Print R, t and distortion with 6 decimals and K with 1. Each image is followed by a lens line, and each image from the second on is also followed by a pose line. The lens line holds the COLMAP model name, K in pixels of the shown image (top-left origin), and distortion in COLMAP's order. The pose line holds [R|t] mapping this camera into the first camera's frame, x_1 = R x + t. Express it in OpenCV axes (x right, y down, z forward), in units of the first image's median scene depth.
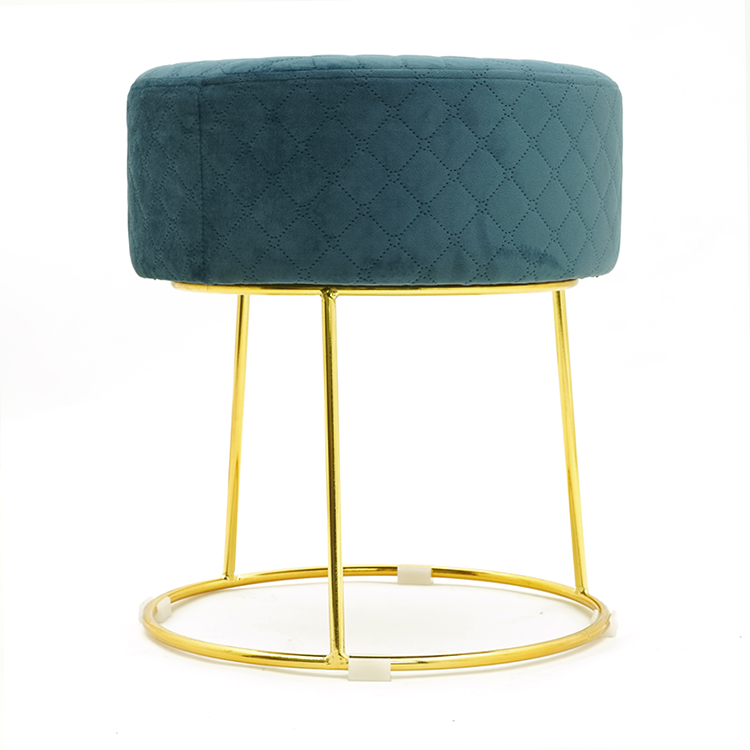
lens RADIAL K [[1646.7, 0, 375.1], [0, 1646.7, 381.2], [0, 0, 1]] dist [0.049908, 0.000000]
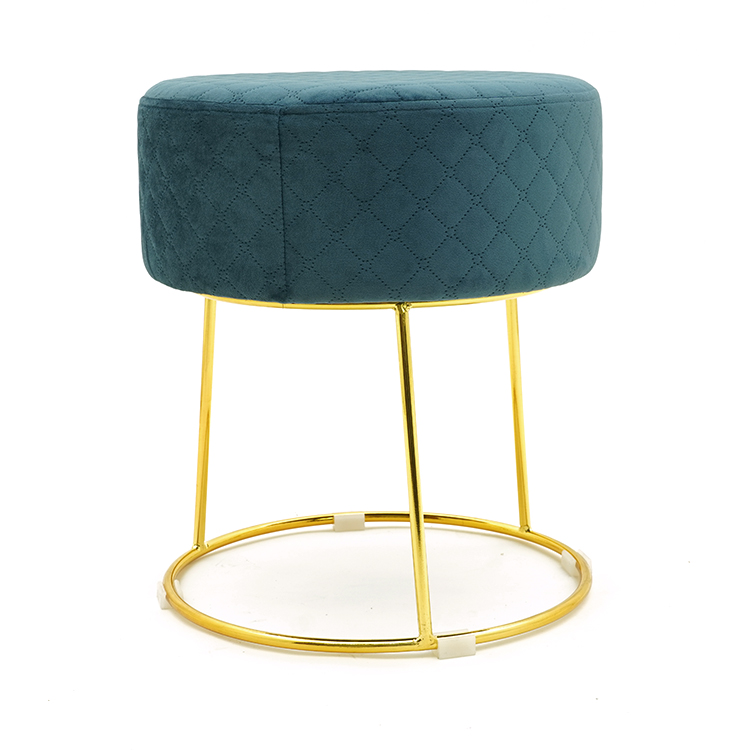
lens RADIAL K [[1448.9, 0, 372.4], [0, 1448.9, 369.9], [0, 0, 1]] dist [0.072979, 0.000000]
pose [[0.956386, -0.074184, 0.282530, -0.323448], [0.049736, 0.994446, 0.092752, -0.103373], [-0.287842, -0.074655, 0.954764, 0.106400]]
